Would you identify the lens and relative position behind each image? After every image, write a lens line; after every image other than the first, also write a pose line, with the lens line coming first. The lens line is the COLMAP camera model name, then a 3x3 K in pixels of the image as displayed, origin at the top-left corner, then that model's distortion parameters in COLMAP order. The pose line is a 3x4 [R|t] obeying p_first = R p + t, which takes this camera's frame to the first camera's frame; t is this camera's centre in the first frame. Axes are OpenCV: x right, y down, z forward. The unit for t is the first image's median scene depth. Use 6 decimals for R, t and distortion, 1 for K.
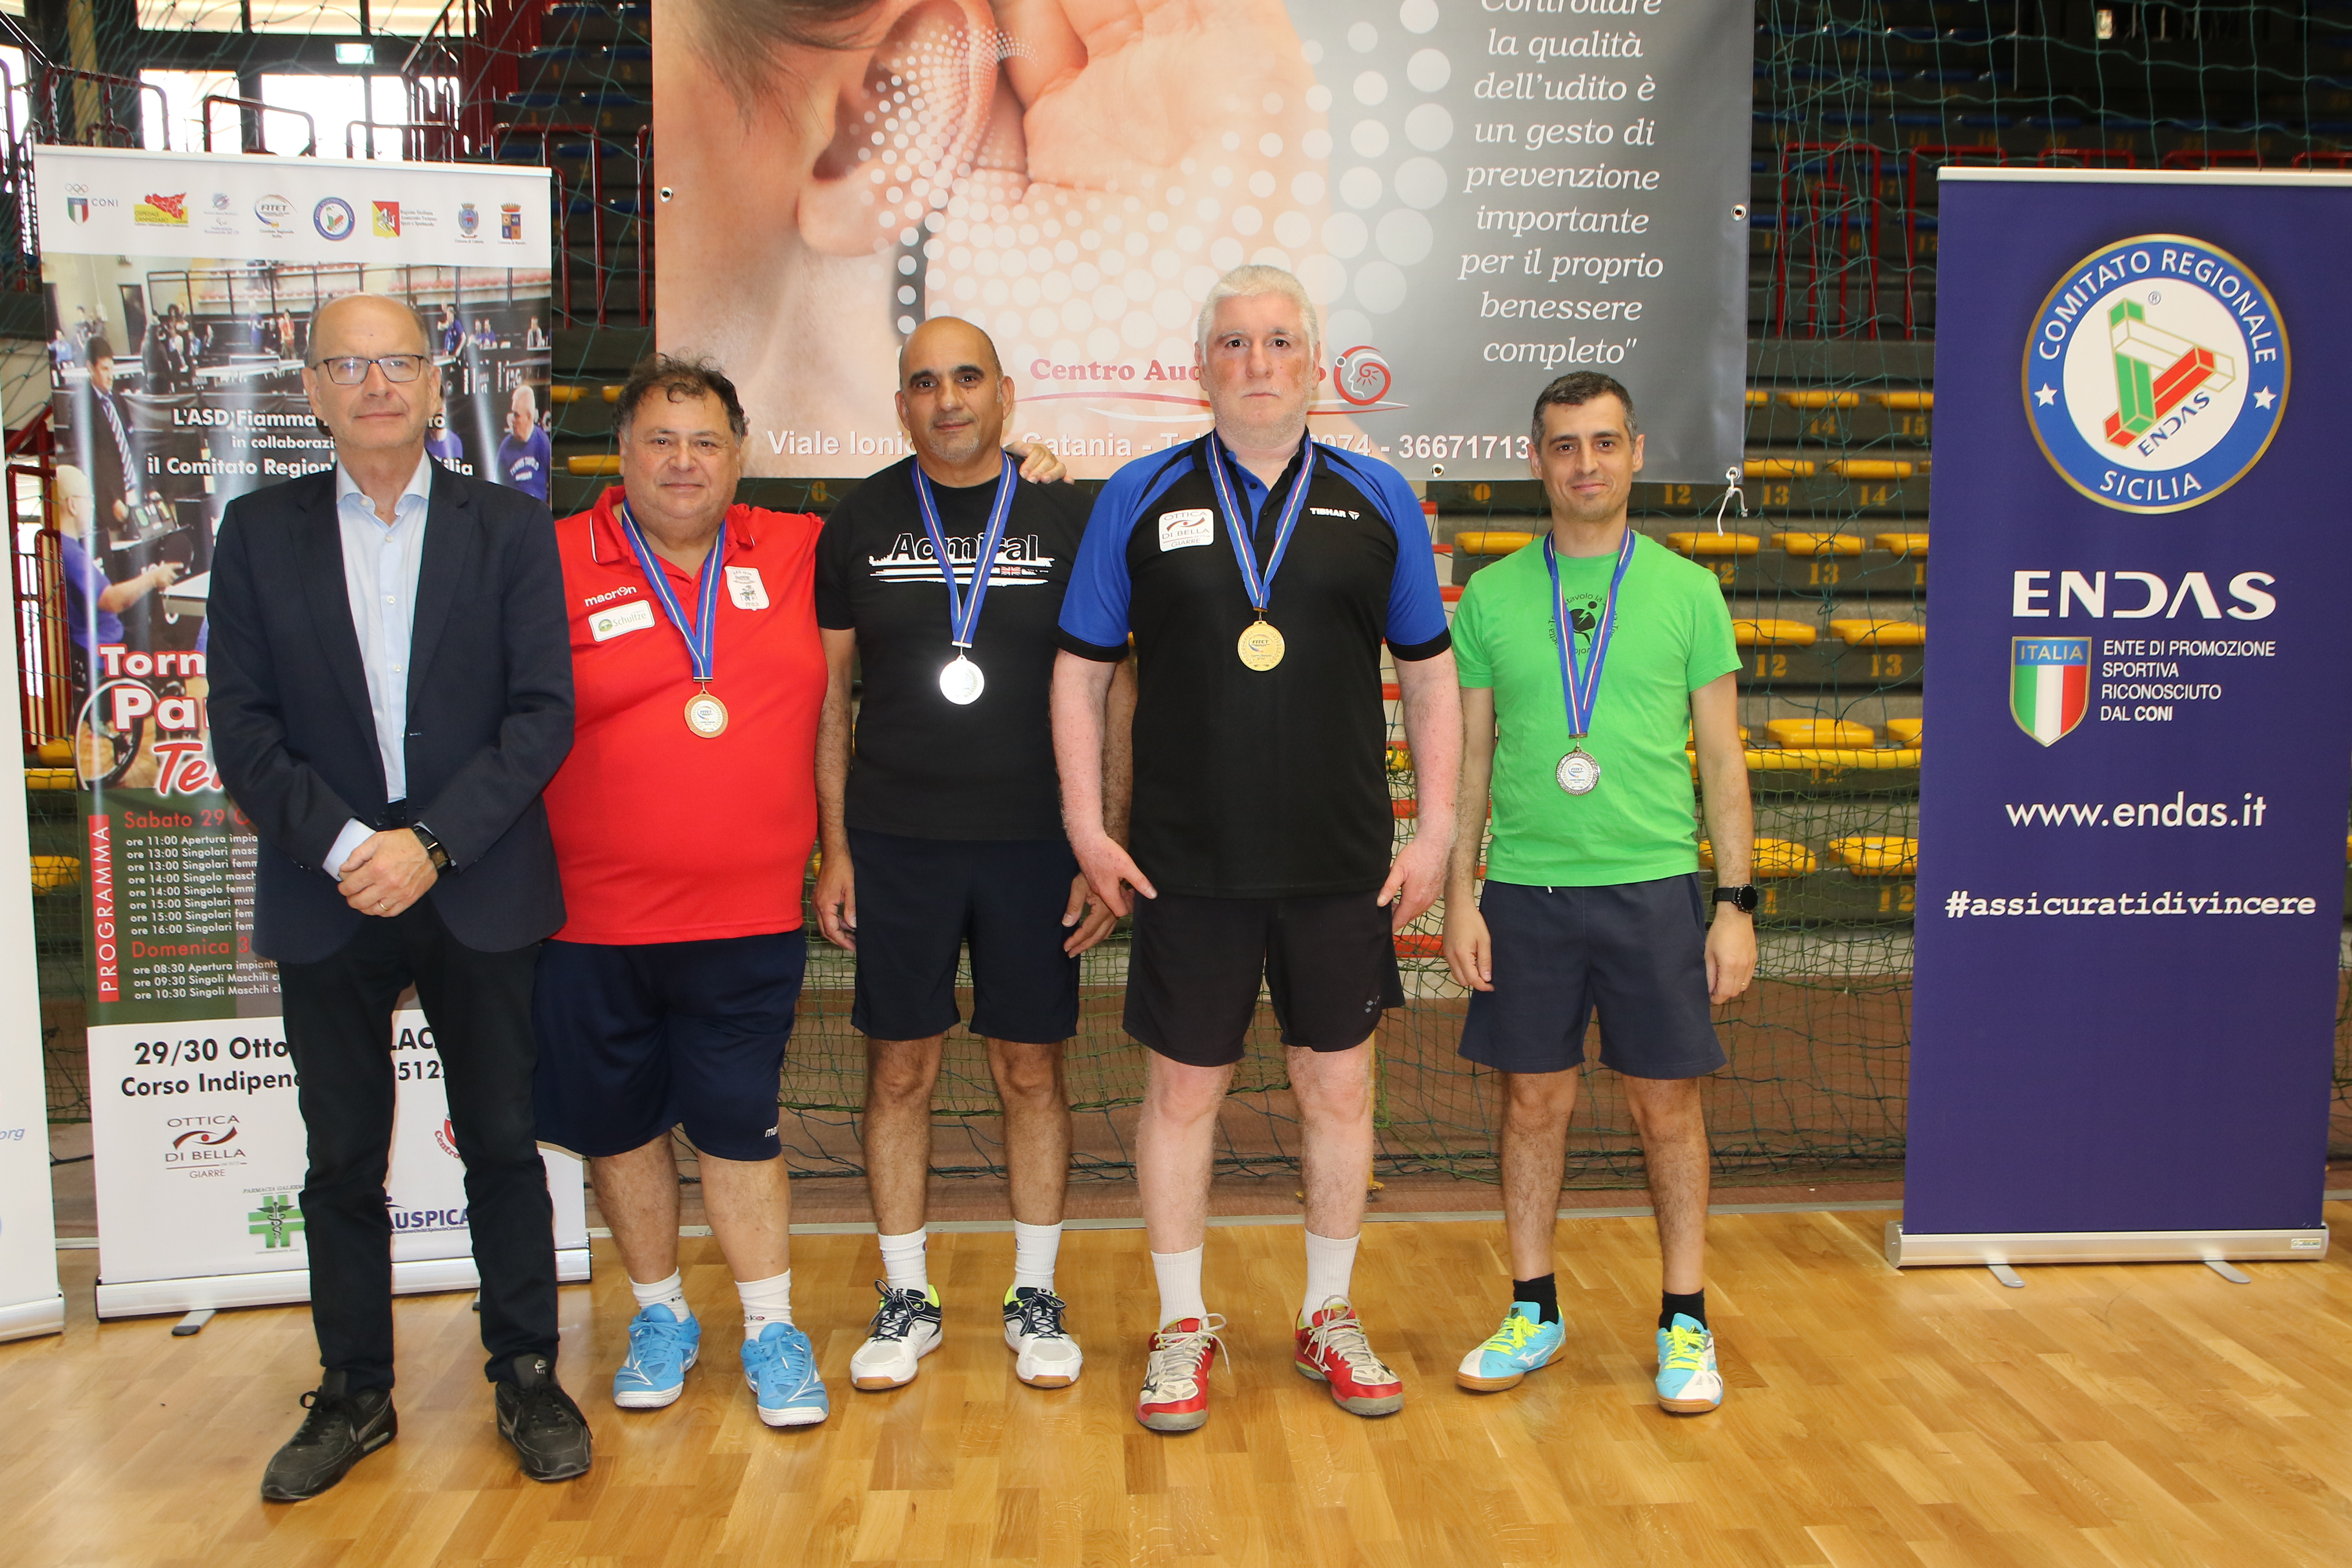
lens RADIAL K [[2250.4, 0, 1312.6], [0, 2250.4, 845.5], [0, 0, 1]] dist [-0.073239, 0.194642]
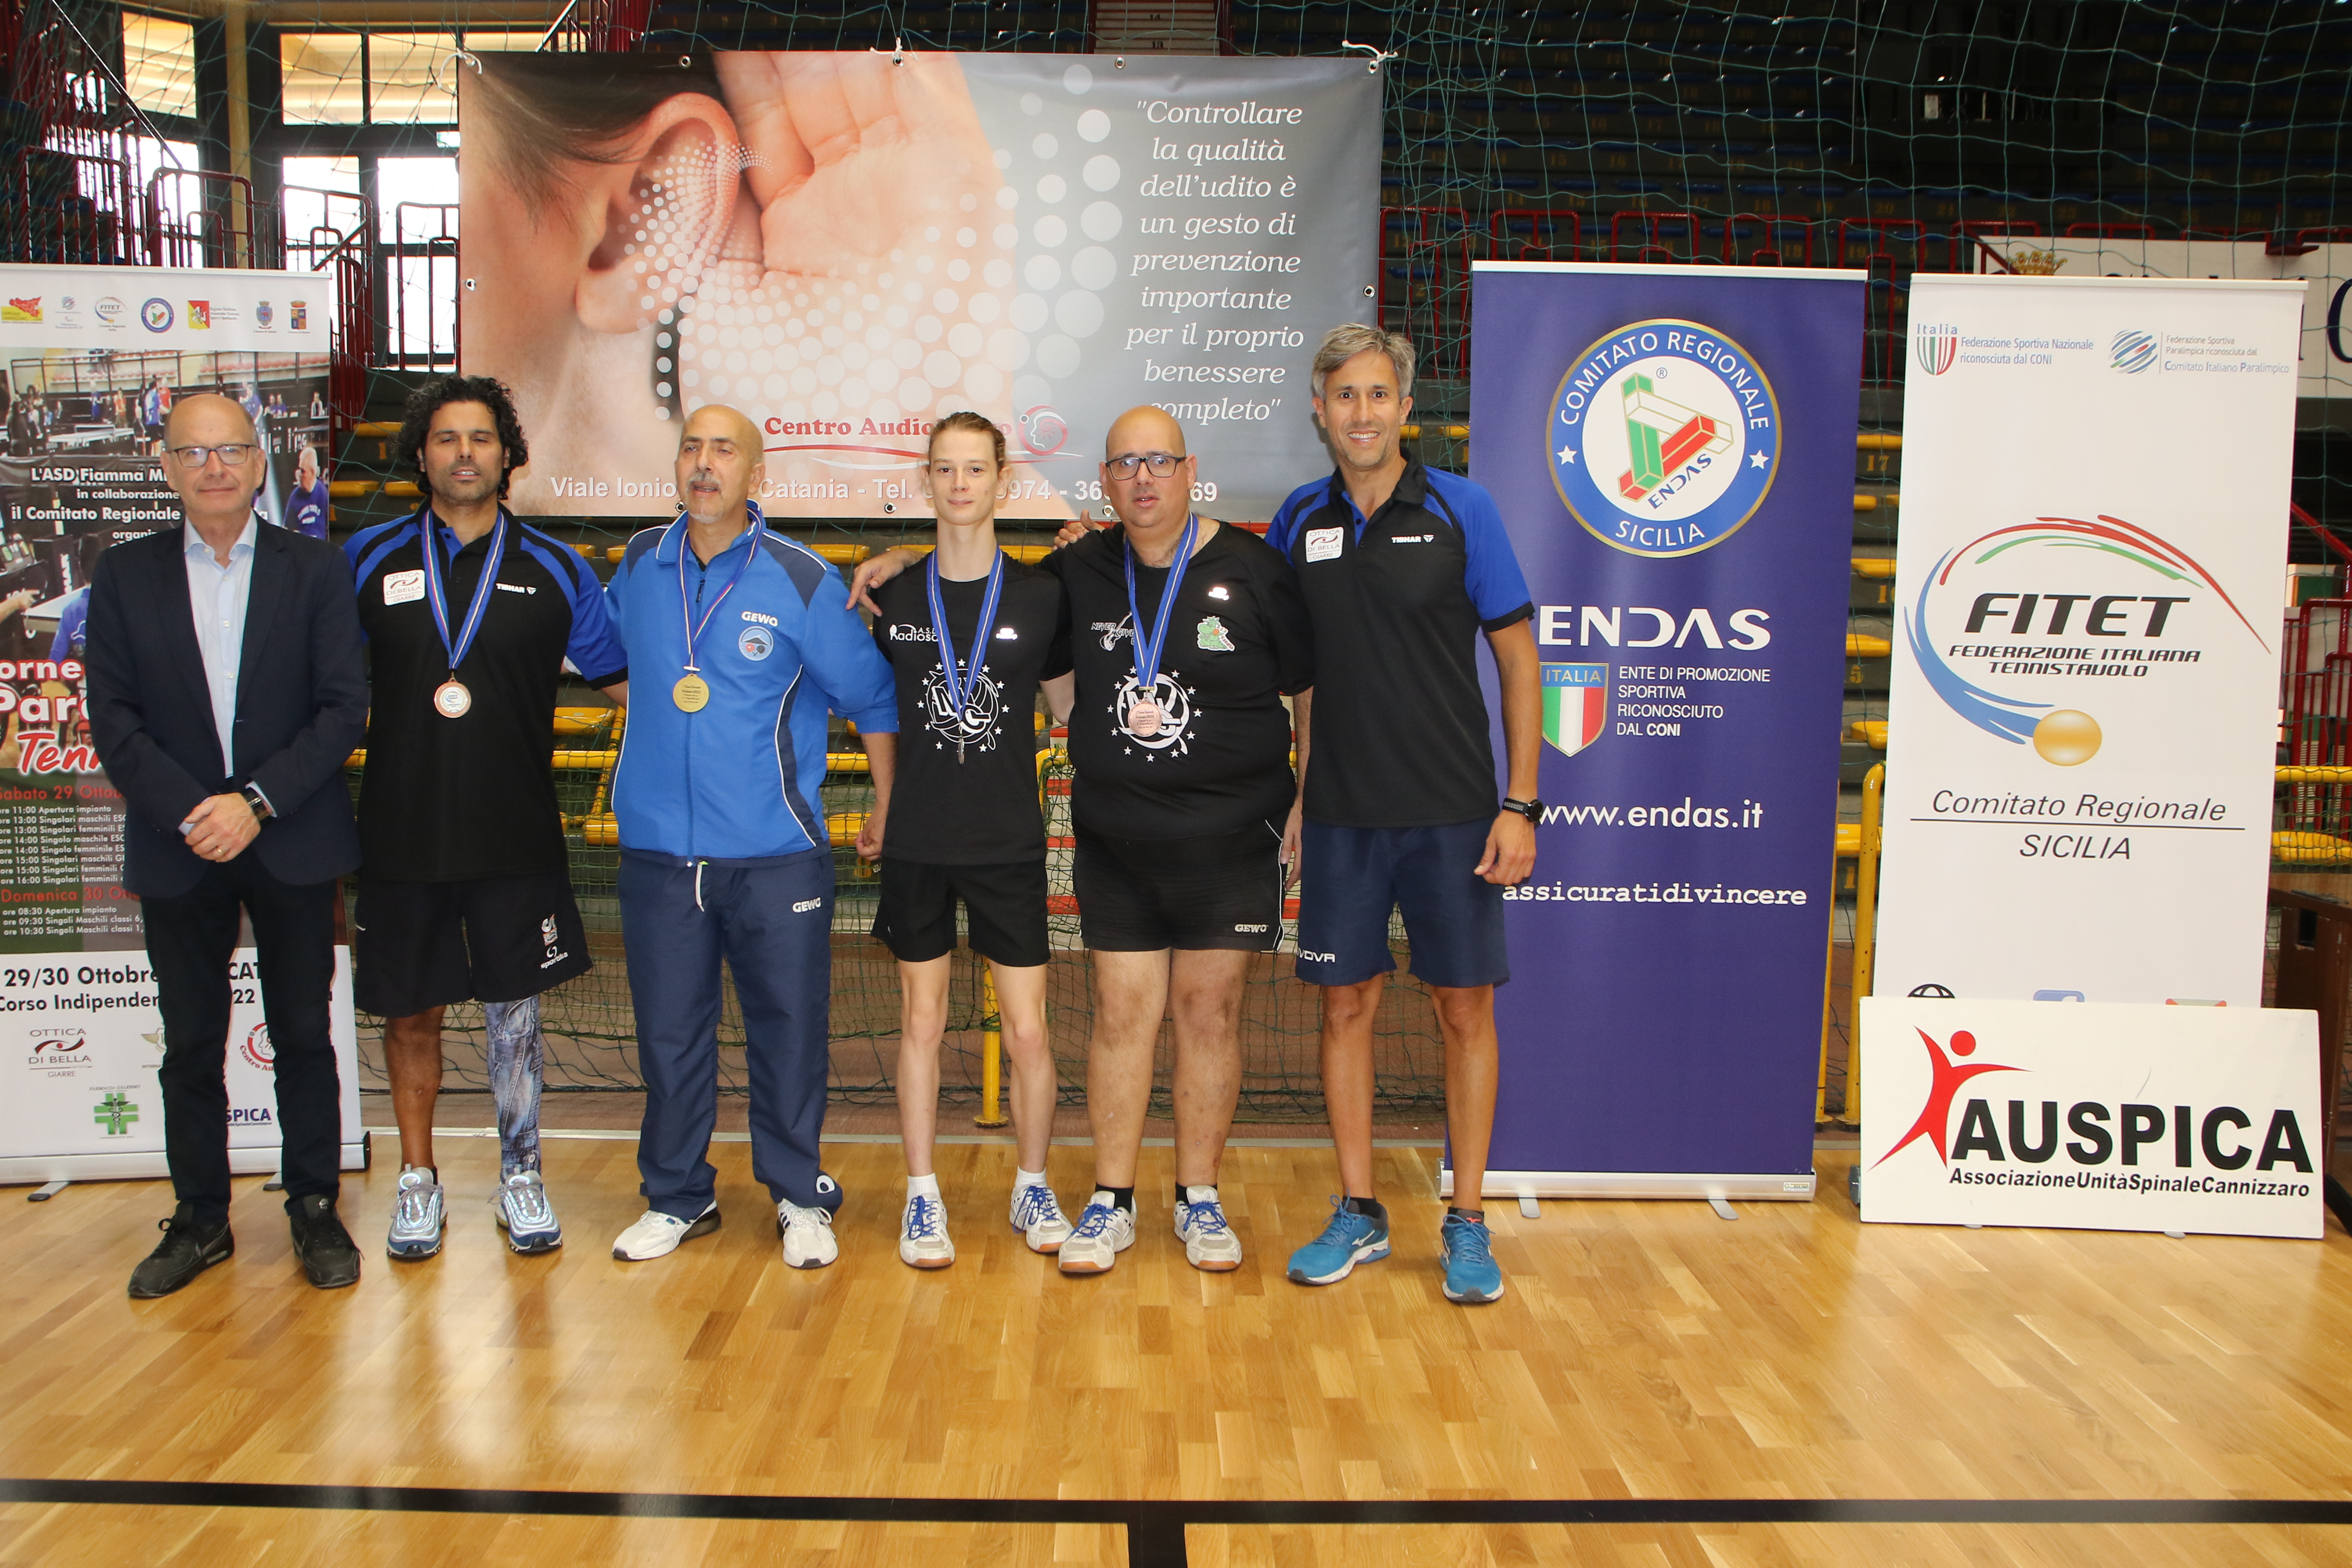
lens RADIAL K [[1940.5, 0, 1068.1], [0, 1940.5, 844.0], [0, 0, 1]] dist [-0.116159, 0.190327]
pose [[0.996357, 0.019234, -0.083085, 0.147065], [-0.017821, 0.999684, 0.017715, -0.011499], [0.083399, -0.016170, 0.996385, -0.020461]]
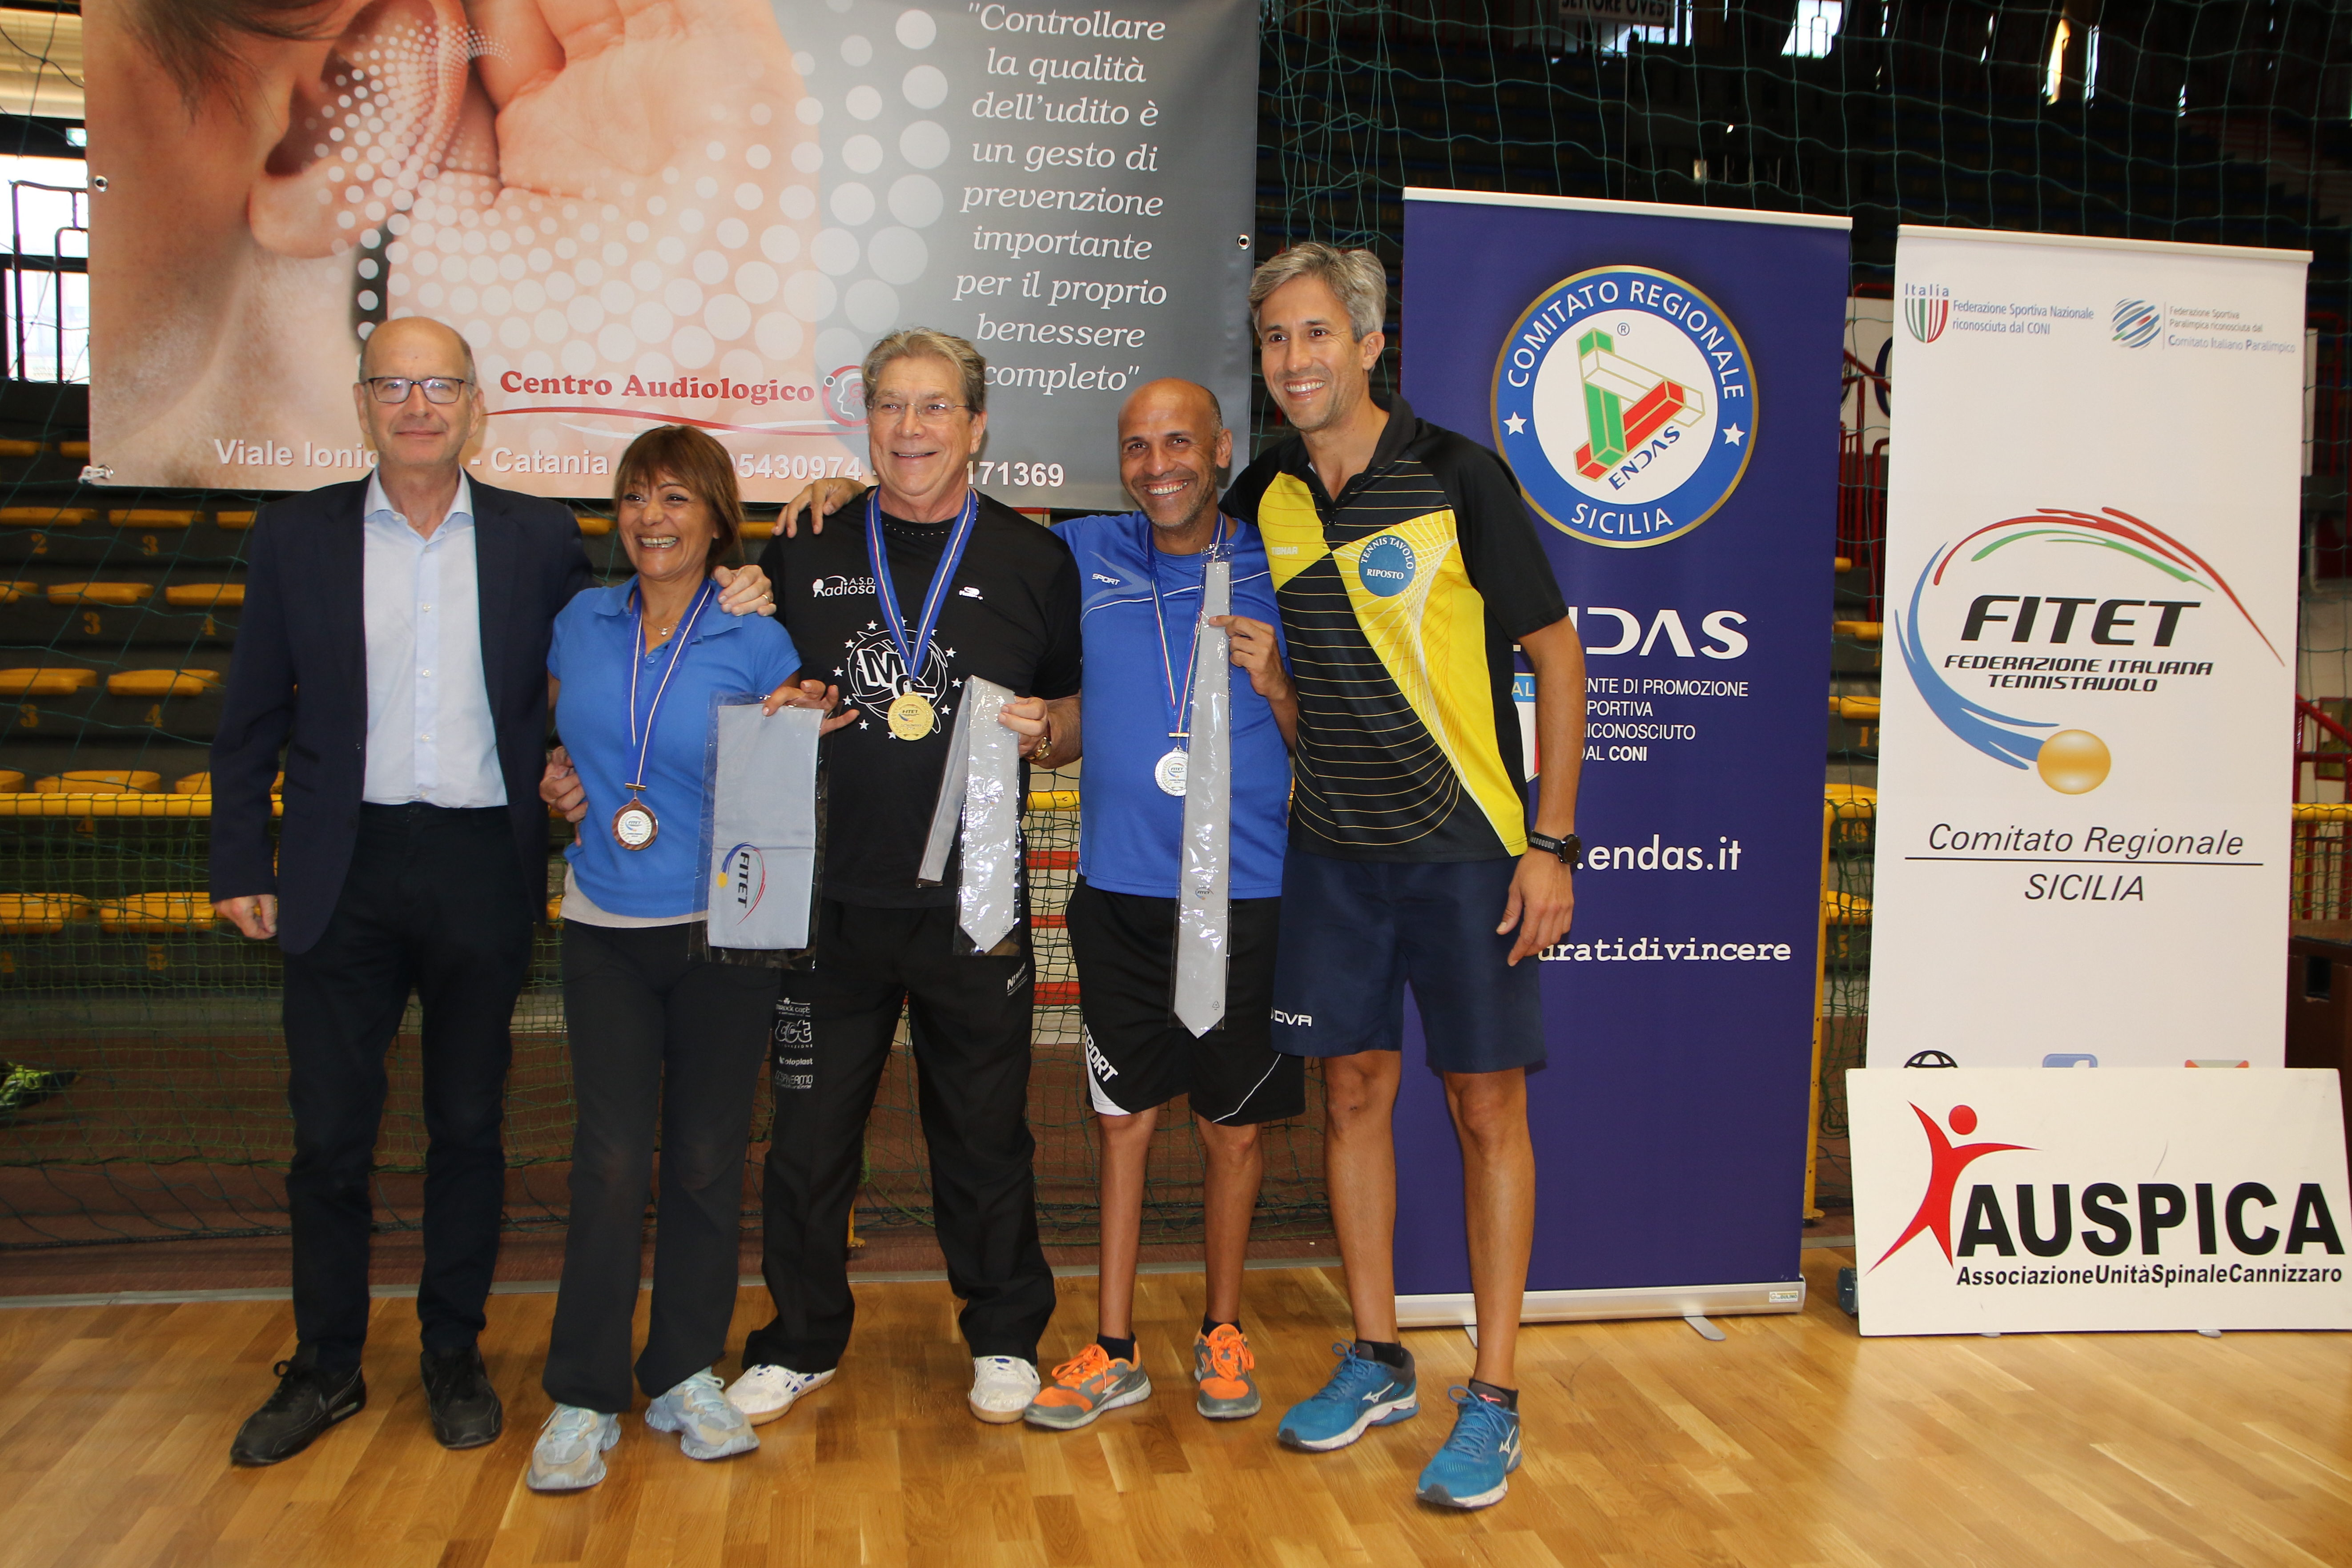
lens RADIAL K [[2165.4, 0, 1181.0], [0, 2165.4, 814.6], [0, 0, 1]] dist [-0.116072, 0.225346]
pose [[0.995559, 0.010416, 0.093564, 0.092616], [-0.007351, 0.999427, -0.033035, -0.000325], [-0.093854, 0.032201, 0.995065, 0.085423]]
